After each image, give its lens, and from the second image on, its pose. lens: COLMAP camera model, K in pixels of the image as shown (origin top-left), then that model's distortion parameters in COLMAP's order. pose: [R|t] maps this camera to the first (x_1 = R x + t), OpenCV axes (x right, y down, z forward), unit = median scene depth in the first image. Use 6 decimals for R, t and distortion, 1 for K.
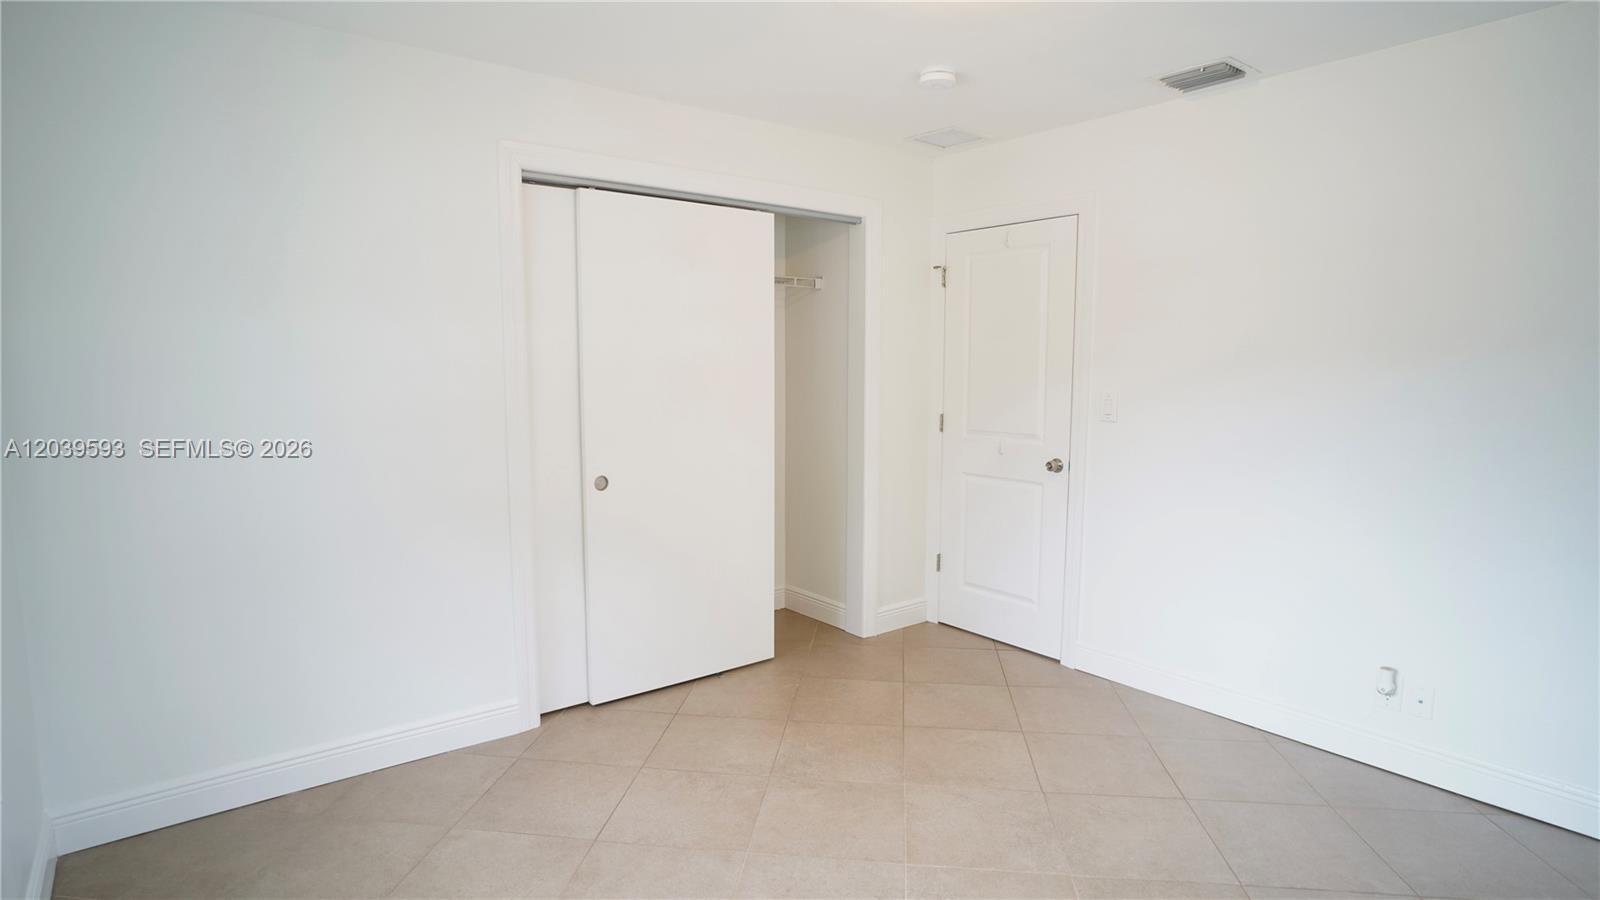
lens RADIAL K [[841.5, 0, 797.4], [0, 841.5, 458.3], [0, 0, 1]] dist [-0.047365, 0.029220]
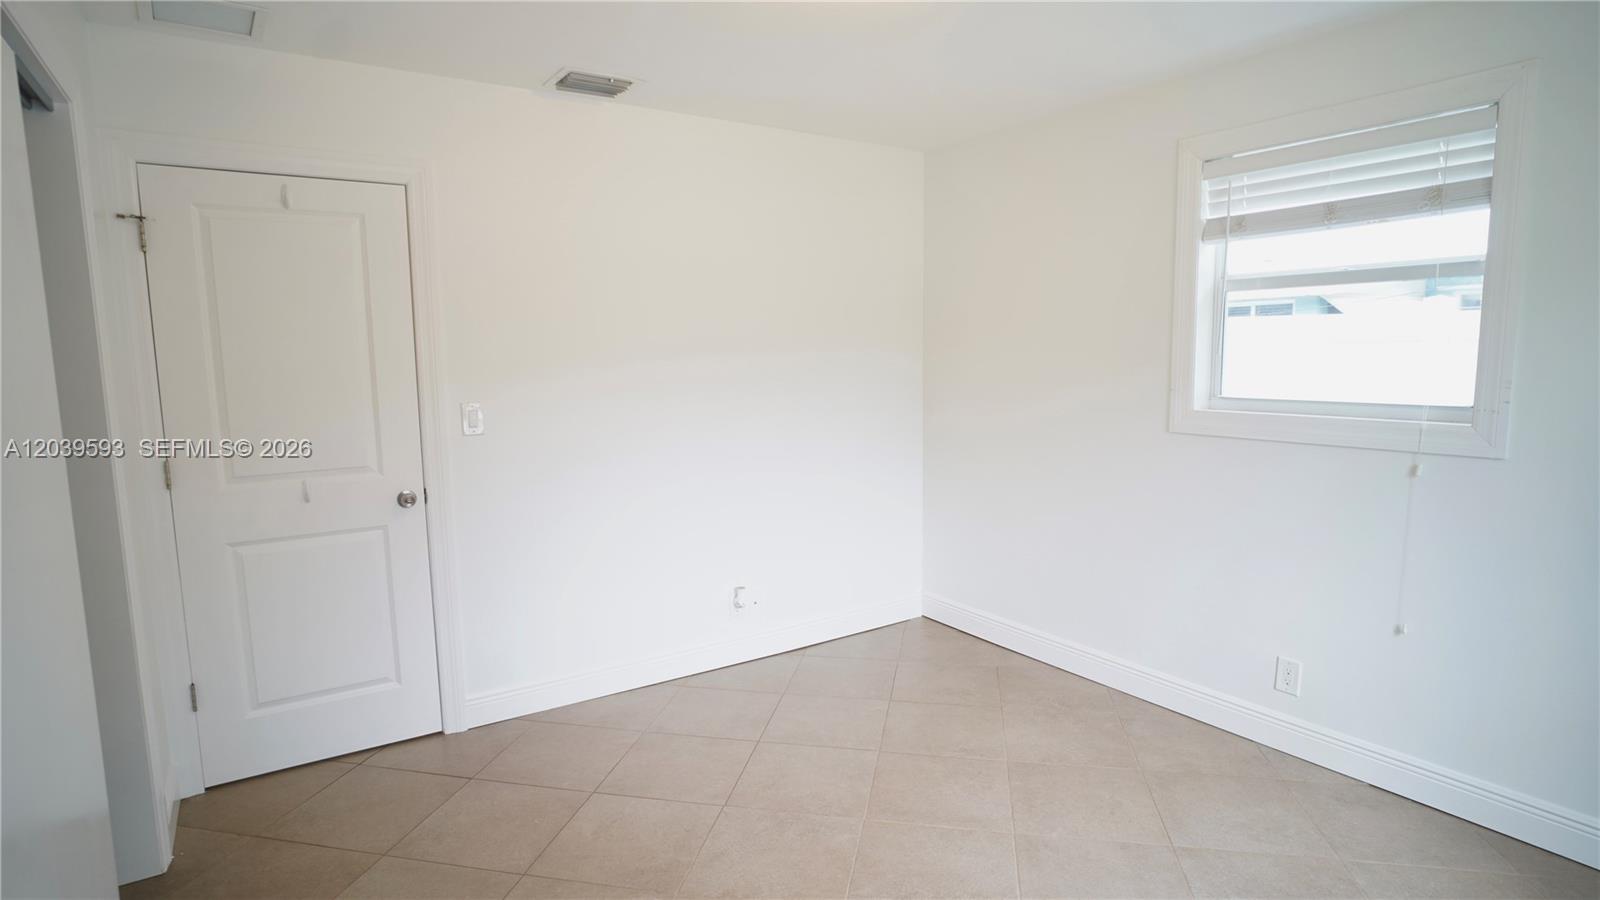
lens RADIAL K [[841.5, 0, 797.4], [0, 841.5, 458.3], [0, 0, 1]] dist [-0.047365, 0.029220]
pose [[0.077548, -0.129981, 0.988479, -0.420507], [0.128508, 0.984497, 0.119375, -0.072912], [-0.988672, 0.117770, 0.093049, 0.531749]]
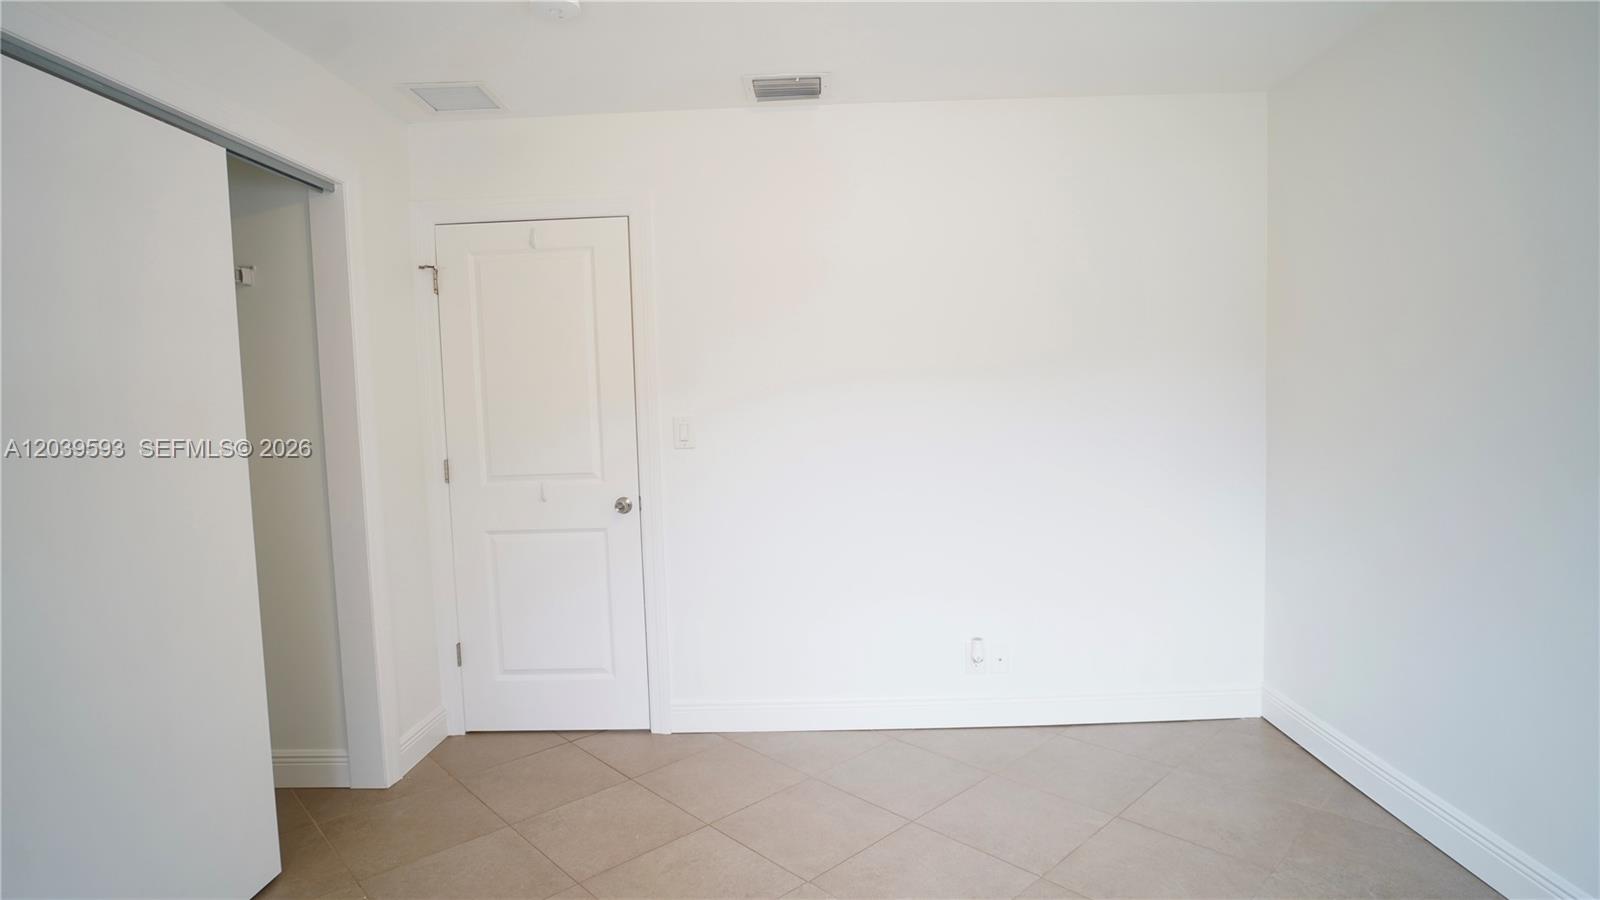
lens RADIAL K [[841.5, 0, 797.4], [0, 841.5, 458.3], [0, 0, 1]] dist [-0.047365, 0.029220]
pose [[0.639943, -0.077089, 0.764546, -0.220405], [0.119882, 0.992788, -0.000241, -0.016735], [-0.759013, 0.091809, 0.644569, 0.294103]]
